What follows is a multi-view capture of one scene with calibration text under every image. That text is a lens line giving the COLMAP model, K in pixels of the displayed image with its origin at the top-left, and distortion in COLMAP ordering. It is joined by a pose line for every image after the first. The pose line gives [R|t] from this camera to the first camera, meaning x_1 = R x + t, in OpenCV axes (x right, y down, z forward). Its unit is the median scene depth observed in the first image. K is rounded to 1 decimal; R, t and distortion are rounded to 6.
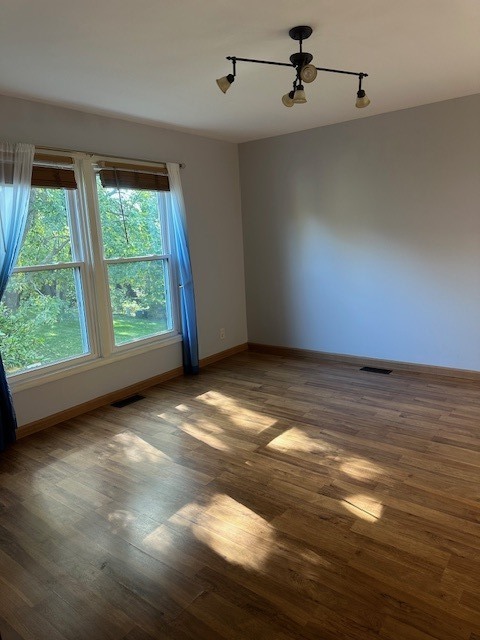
lens RADIAL K [[449.2, 0, 240.0], [0, 449.2, 320.0], [0, 0, 1]] dist [0.092562, -0.133792]
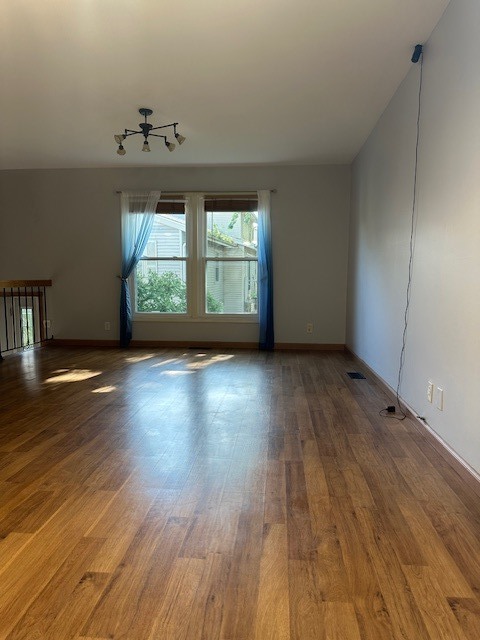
lens RADIAL K [[449.2, 0, 240.0], [0, 449.2, 320.0], [0, 0, 1]] dist [0.092562, -0.133792]
pose [[0.533558, 0.128378, -0.835964, 1.376148], [-0.195427, 0.980378, 0.025823, 0.022629], [0.822876, 0.149592, 0.548177, 0.340906]]
